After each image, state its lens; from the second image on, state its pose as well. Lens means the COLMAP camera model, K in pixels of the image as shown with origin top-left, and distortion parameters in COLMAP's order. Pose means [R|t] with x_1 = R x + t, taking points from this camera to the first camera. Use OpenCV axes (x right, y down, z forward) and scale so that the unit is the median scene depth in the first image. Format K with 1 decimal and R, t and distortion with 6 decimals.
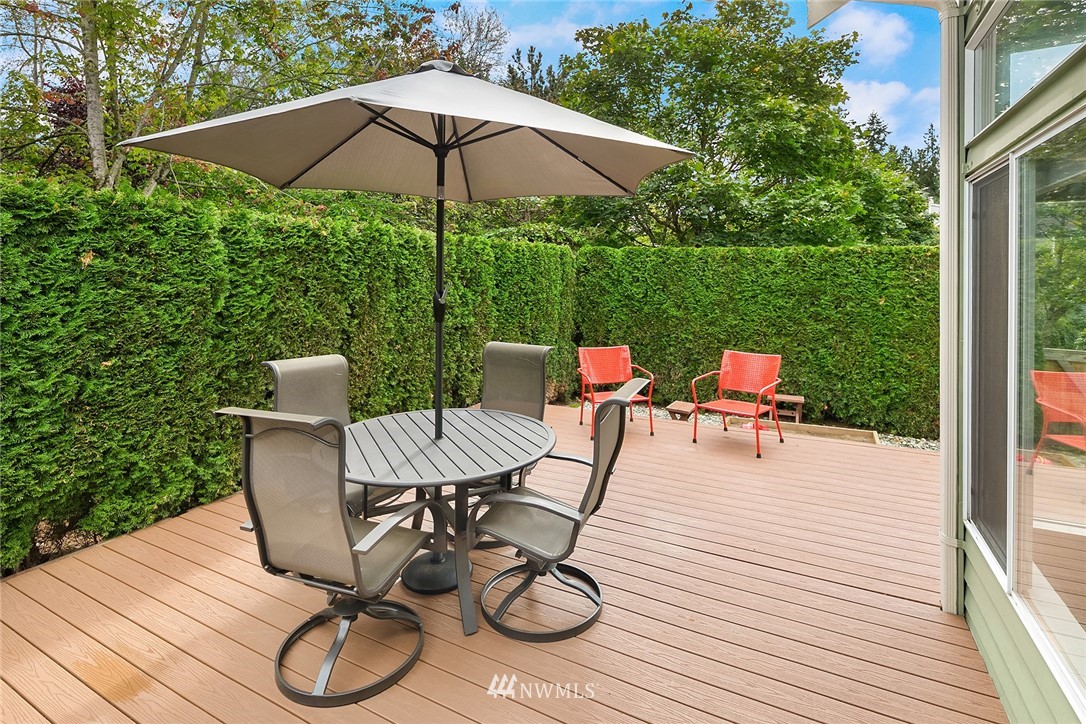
lens RADIAL K [[520.8, 0, 543.0], [0, 520.8, 362.0], [0, 0, 1]] dist [-0.001328, -0.000270]
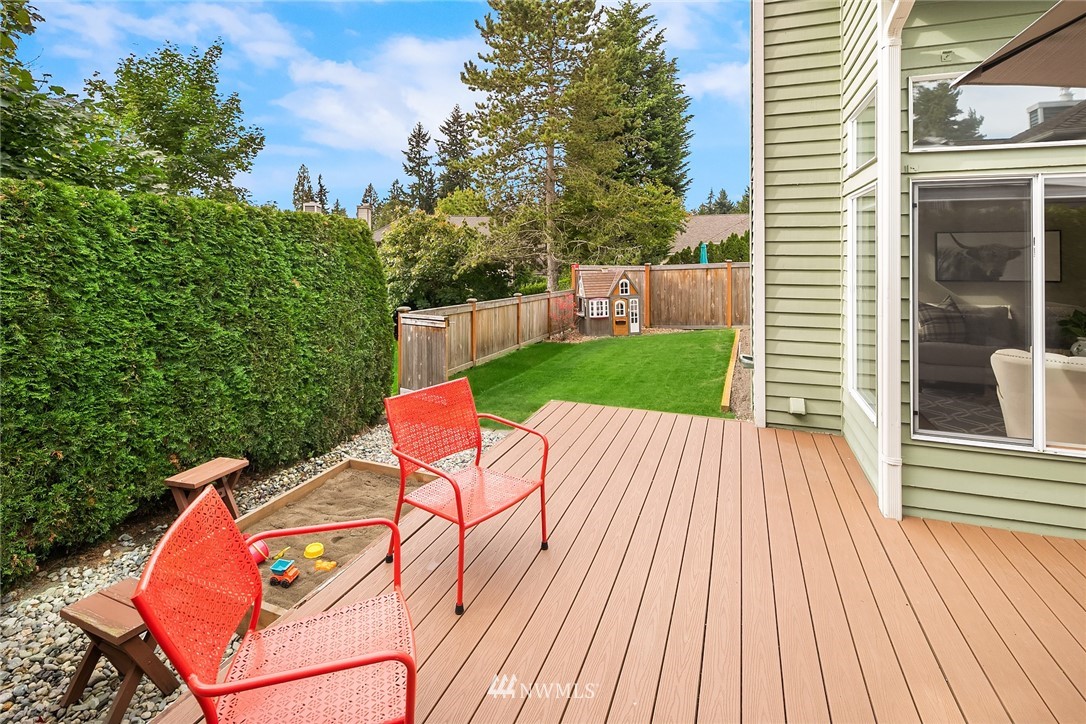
lens RADIAL K [[520.8, 0, 543.0], [0, 520.8, 362.0], [0, 0, 1]] dist [-0.001328, -0.000270]
pose [[-0.124497, -0.203174, 0.971196, -0.118559], [0.164509, 0.961037, 0.222137, -0.106726], [-0.978487, 0.187425, -0.086222, 0.677534]]
